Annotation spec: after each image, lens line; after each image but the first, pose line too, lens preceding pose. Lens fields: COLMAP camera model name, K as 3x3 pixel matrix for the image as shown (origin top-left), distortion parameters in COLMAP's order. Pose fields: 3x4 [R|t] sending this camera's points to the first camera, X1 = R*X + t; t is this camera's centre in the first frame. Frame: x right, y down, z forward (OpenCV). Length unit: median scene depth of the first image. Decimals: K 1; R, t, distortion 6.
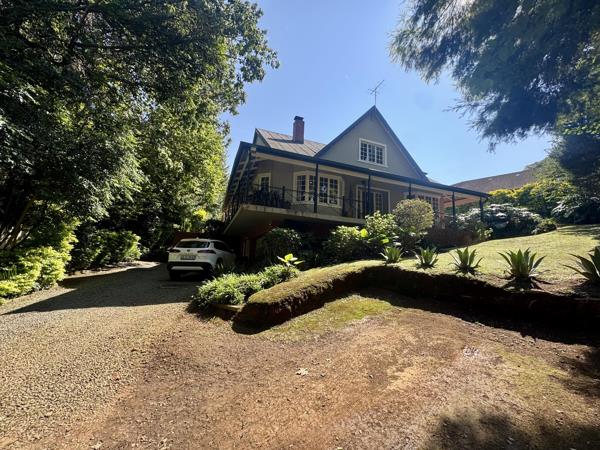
lens RADIAL K [[238.6, 0, 302.1], [0, 238.6, 225.1], [0, 0, 1]] dist [-0.002357, -0.000059]
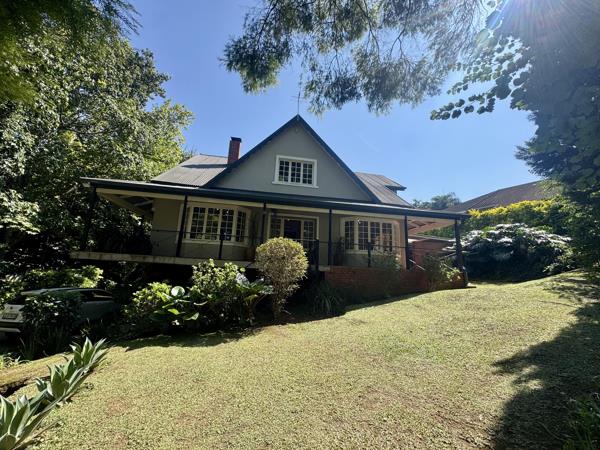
lens RADIAL K [[238.6, 0, 300.1], [0, 238.6, 226.4], [0, 0, 1]] dist [-0.002357, -0.000059]
pose [[0.977741, -0.040764, -0.205817, 0.458187], [0.027060, 0.997252, -0.068968, -0.061545], [0.208063, 0.061863, 0.976157, 0.224933]]
